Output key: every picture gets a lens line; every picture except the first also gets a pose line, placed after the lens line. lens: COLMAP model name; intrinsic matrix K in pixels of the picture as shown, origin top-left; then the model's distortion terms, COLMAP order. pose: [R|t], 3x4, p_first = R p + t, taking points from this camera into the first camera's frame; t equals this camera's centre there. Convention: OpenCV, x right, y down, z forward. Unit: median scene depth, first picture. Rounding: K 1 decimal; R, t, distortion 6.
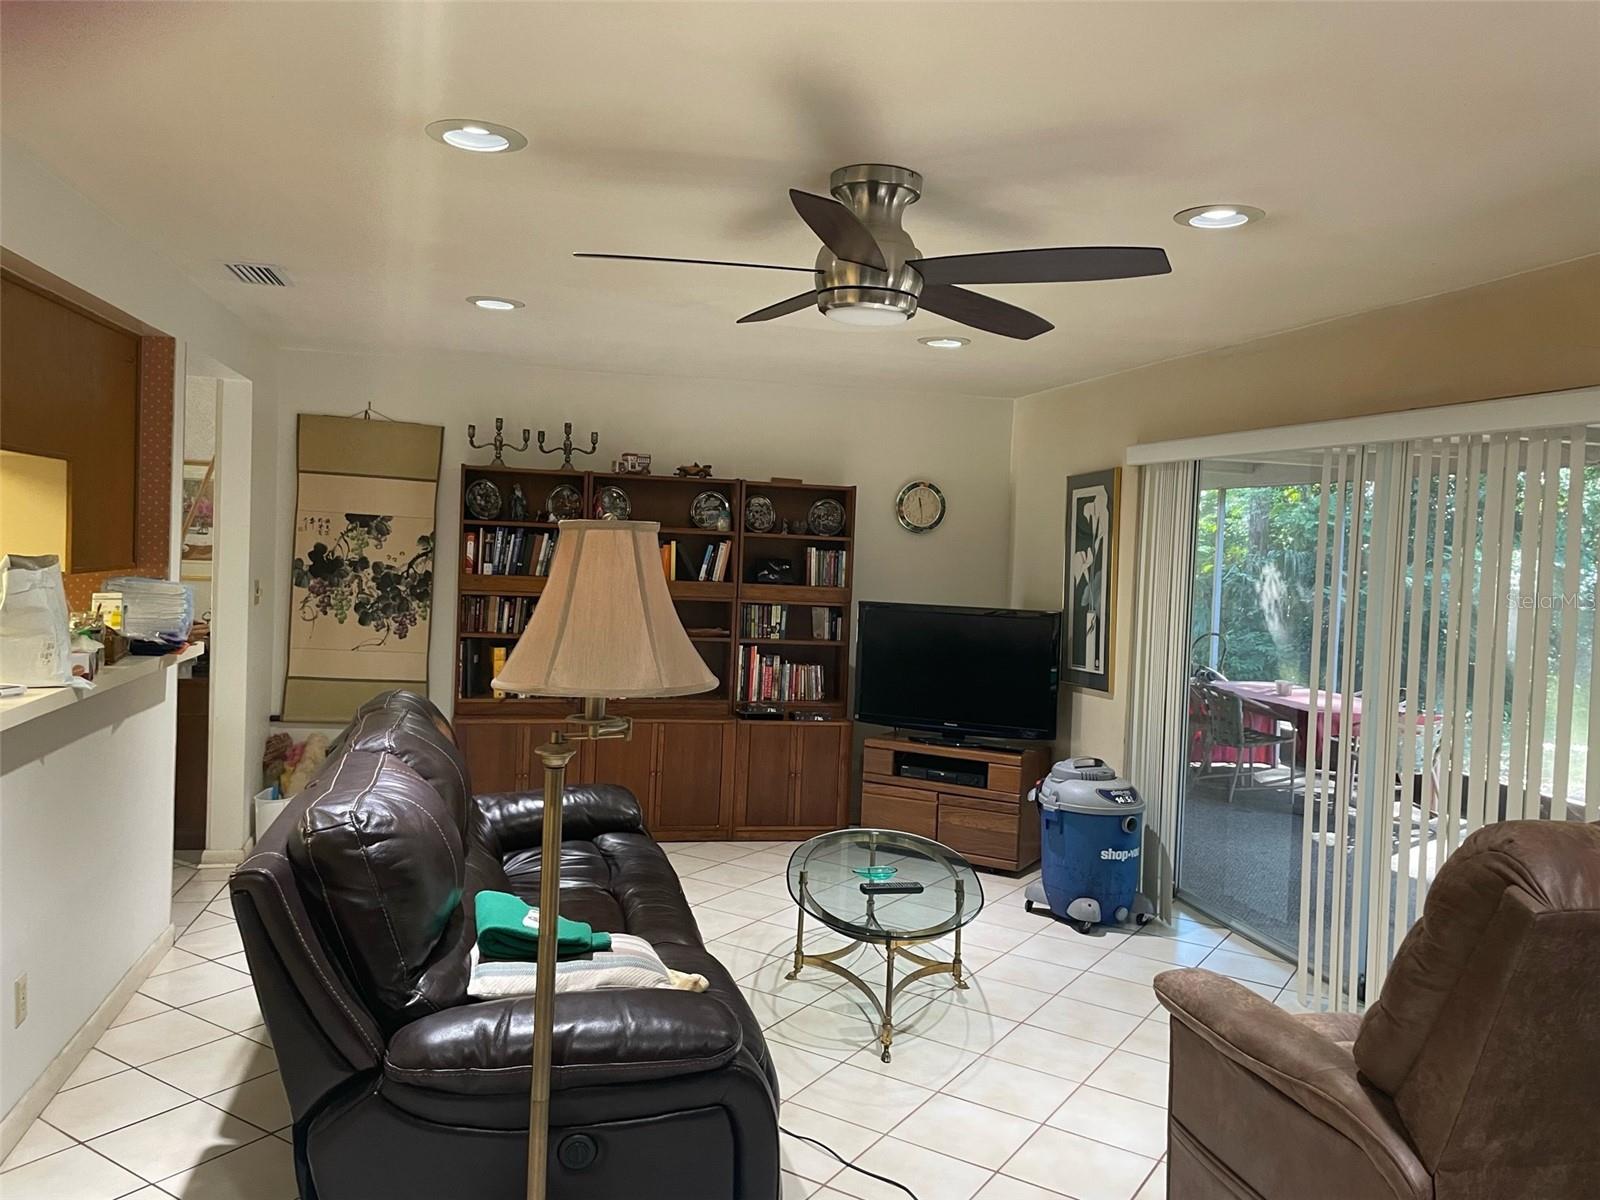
lens RADIAL K [[1217.3, 0, 797.4], [0, 1217.3, 582.2], [0, 0, 1]] dist [0.077930, -0.107846]
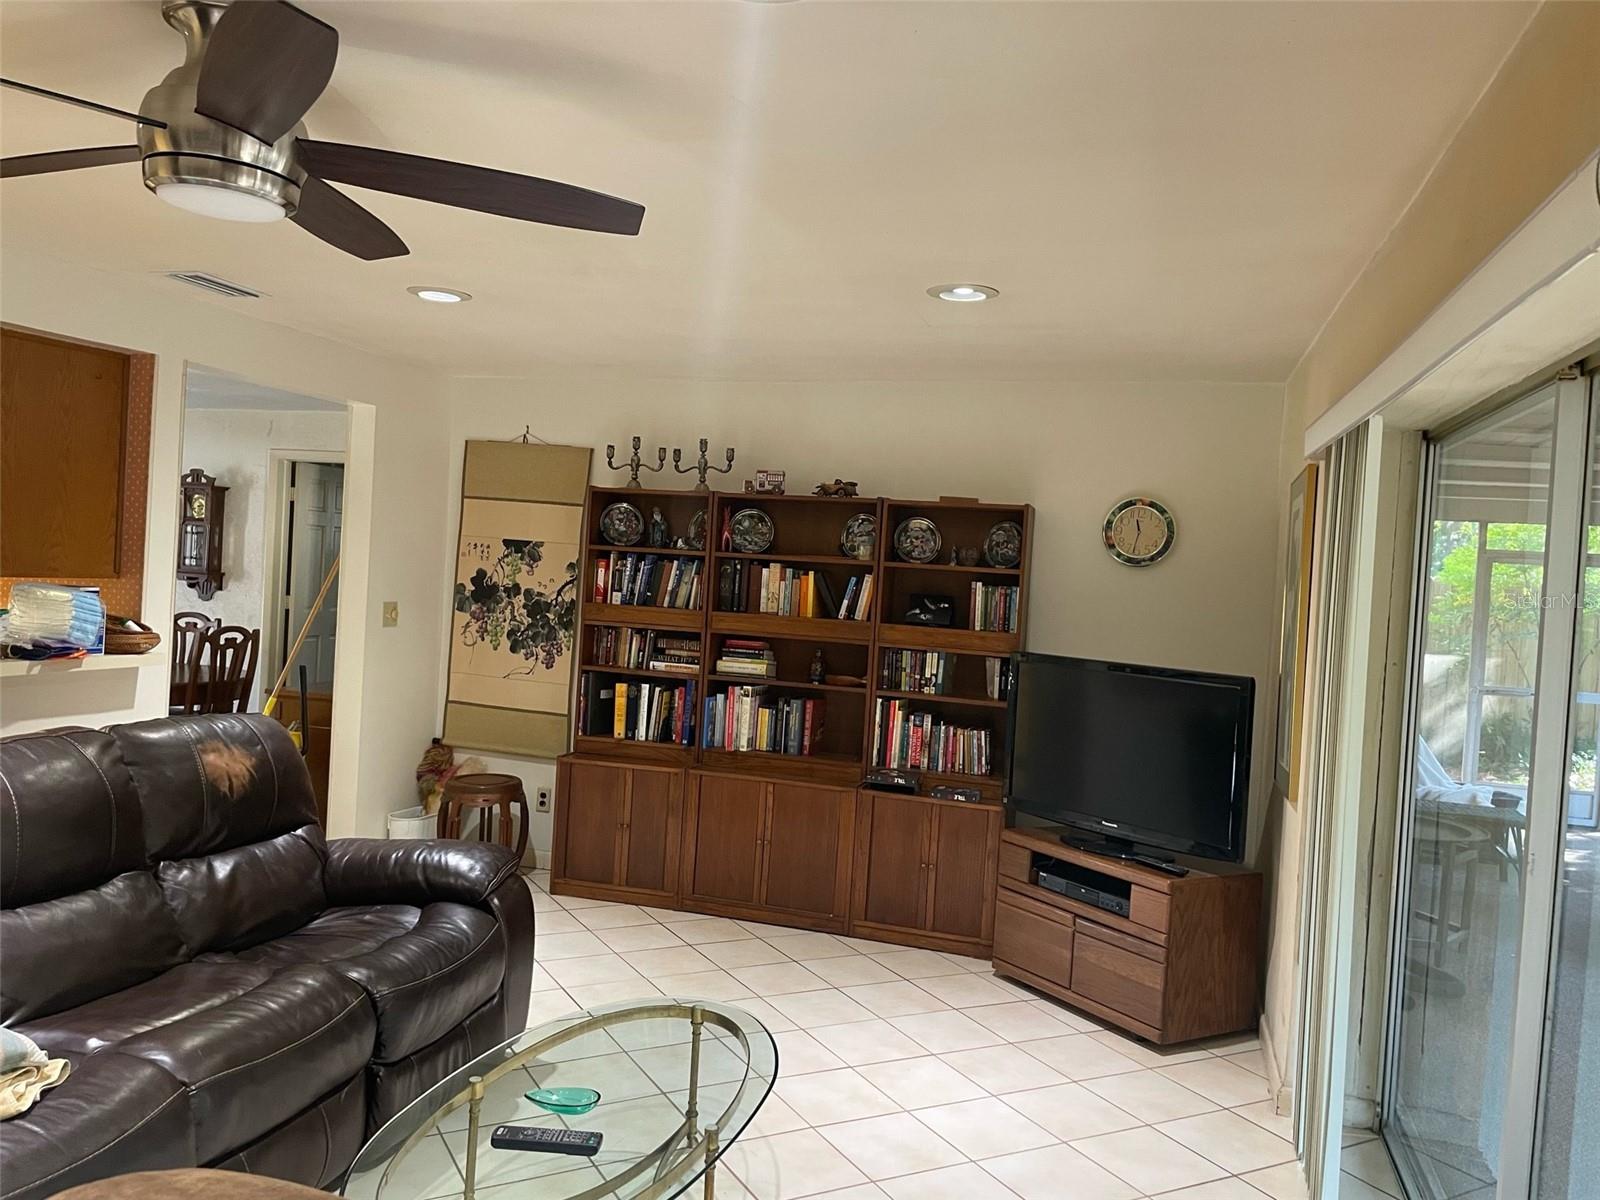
lens RADIAL K [[1217.3, 0, 797.1], [0, 1217.3, 588.8], [0, 0, 1]] dist [0.077930, -0.107846]
pose [[0.872427, 0.018297, -0.488402, 0.318133], [-0.037847, 0.998828, -0.030187, 0.004780], [0.487277, 0.044820, 0.872096, 0.258703]]
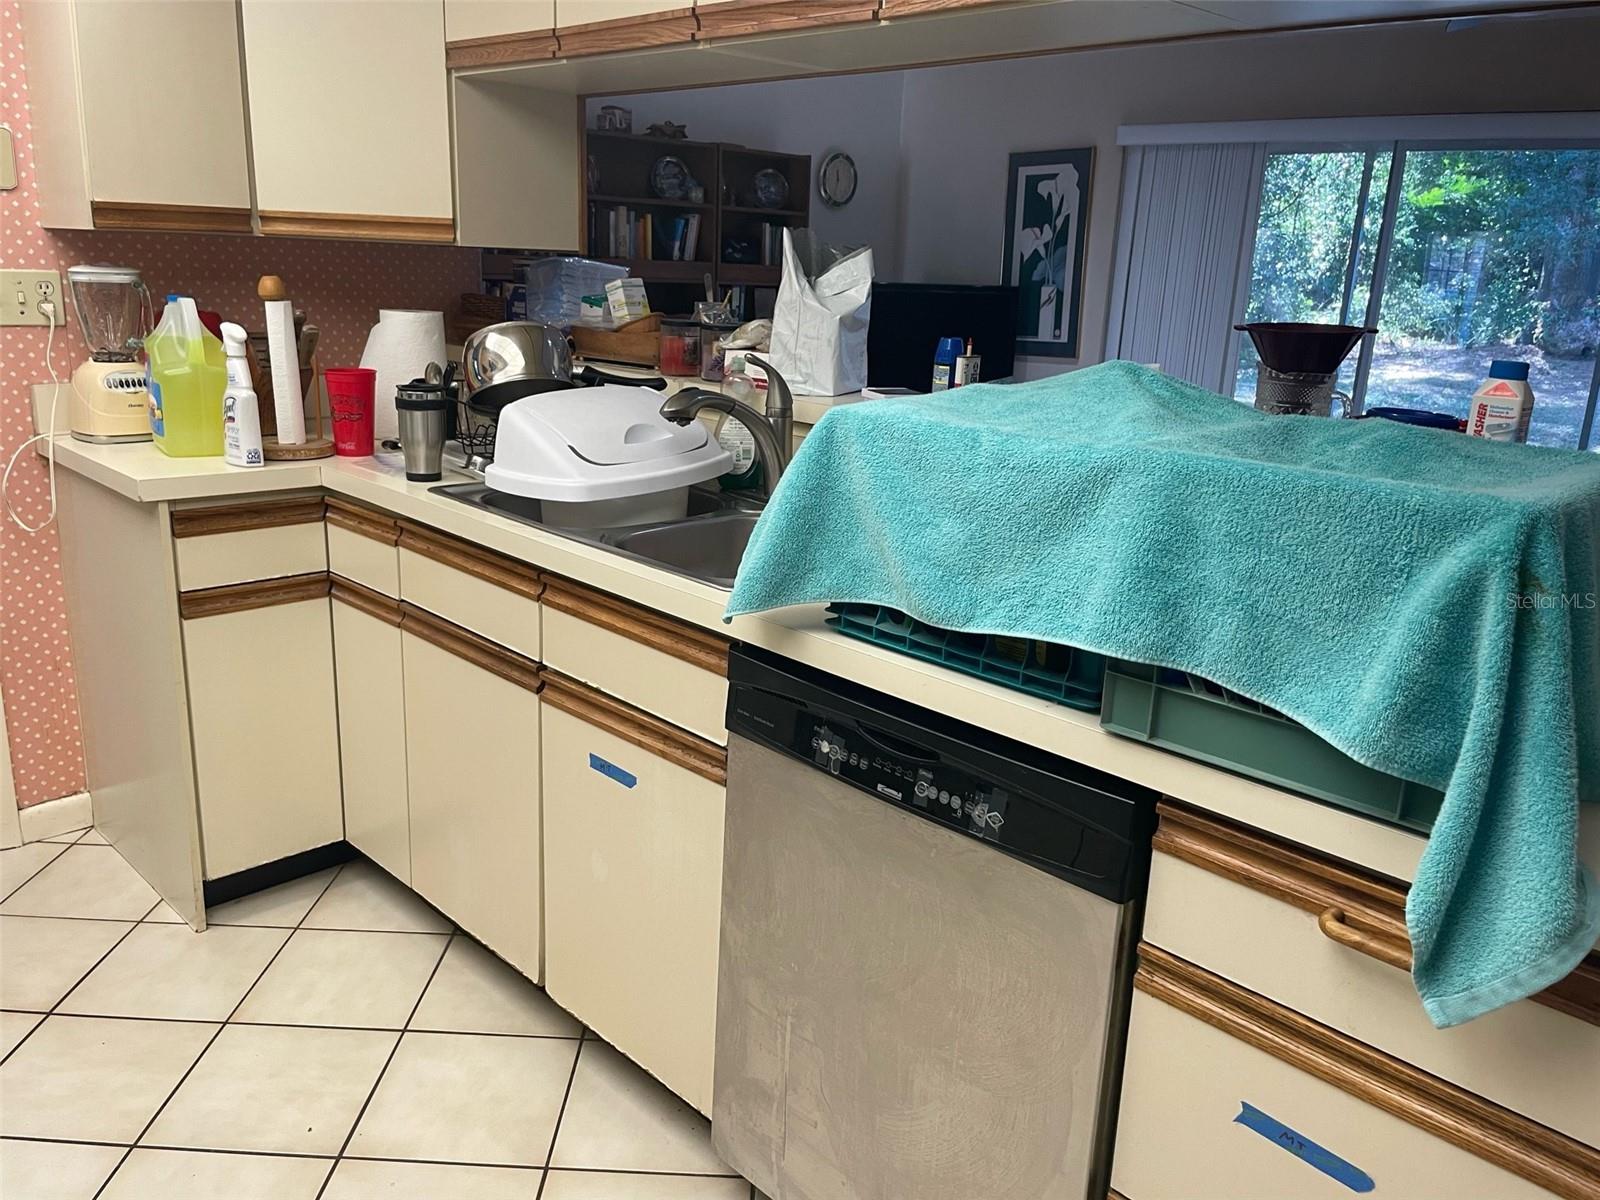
lens RADIAL K [[1217.3, 0, 811.7], [0, 1217.3, 595.6], [0, 0, 1]] dist [0.077930, -0.107846]
pose [[0.847219, -0.148346, 0.510111, -0.520627], [0.009459, 0.964281, 0.264714, -0.000576], [-0.531159, -0.219446, 0.818360, 0.139435]]
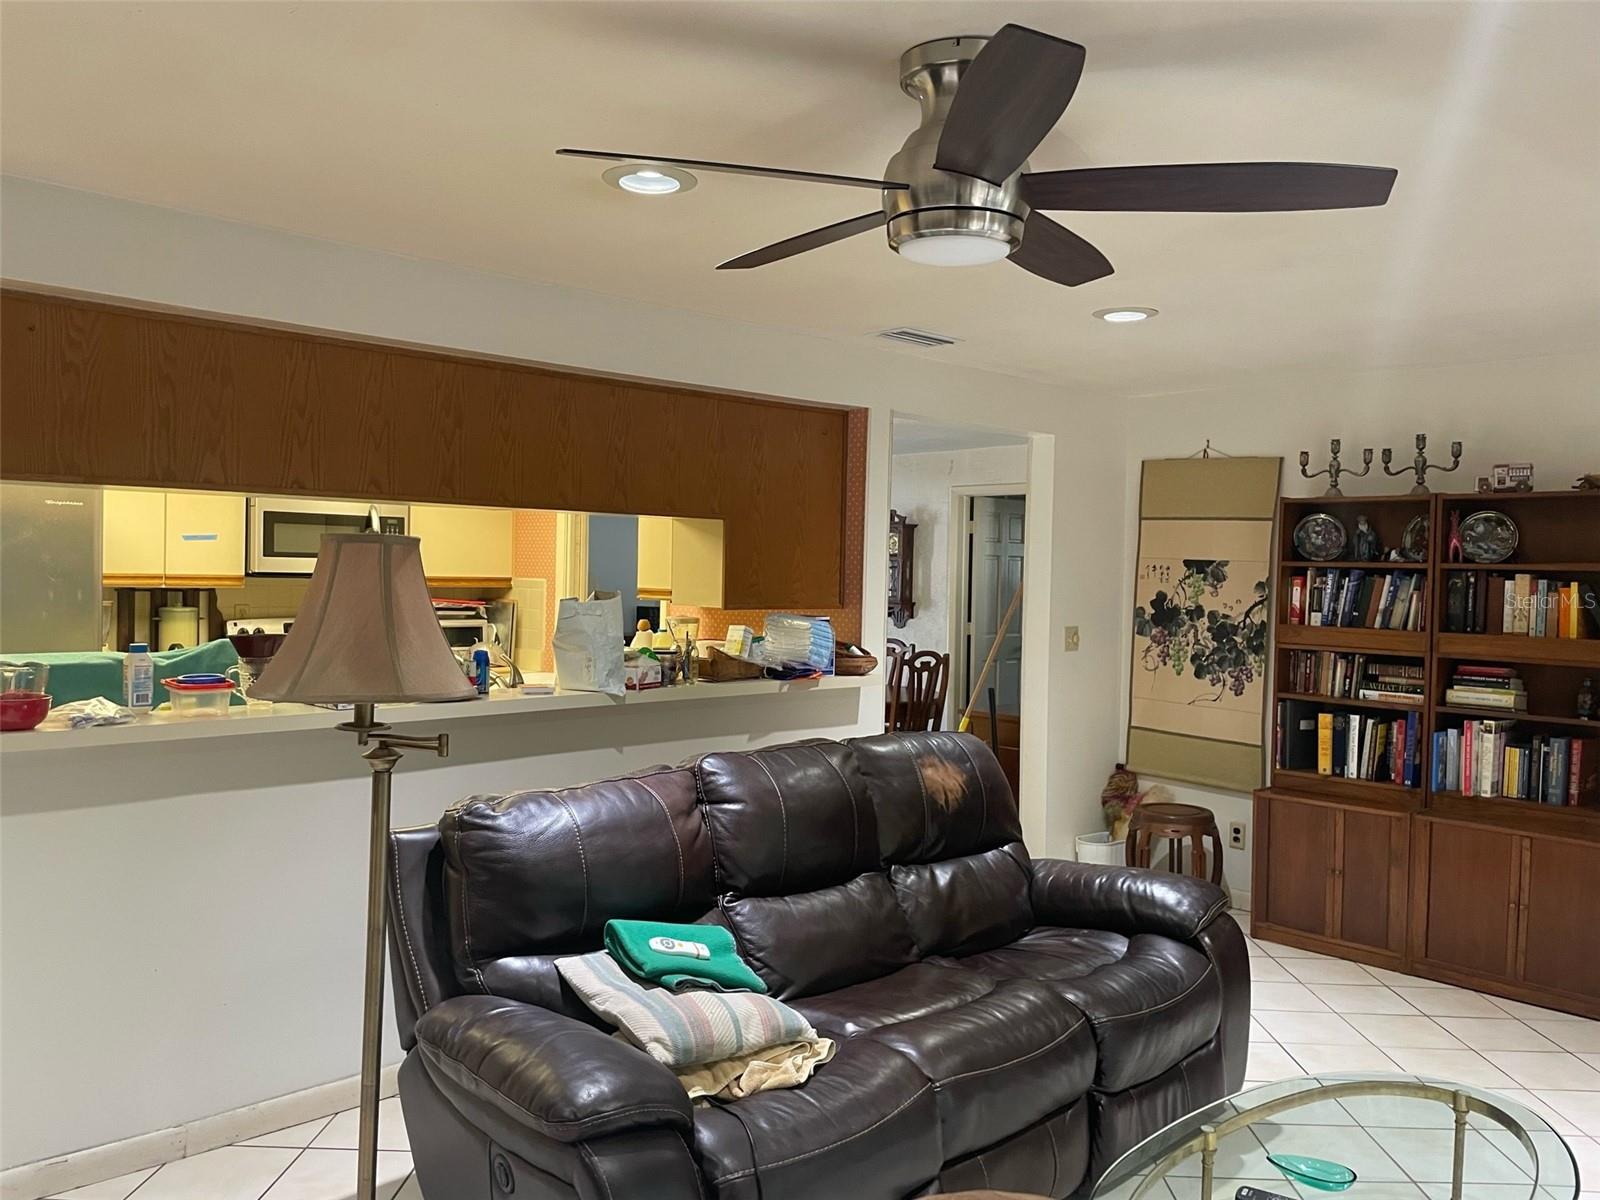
lens RADIAL K [[1217.3, 0, 775.9], [0, 1217.3, 593.2], [0, 0, 1]] dist [0.077930, -0.107846]
pose [[0.498952, -0.010973, -0.866560, 0.296158], [-0.028315, 0.999180, -0.028955, 0.006376], [0.866167, 0.038984, 0.498232, 0.253568]]
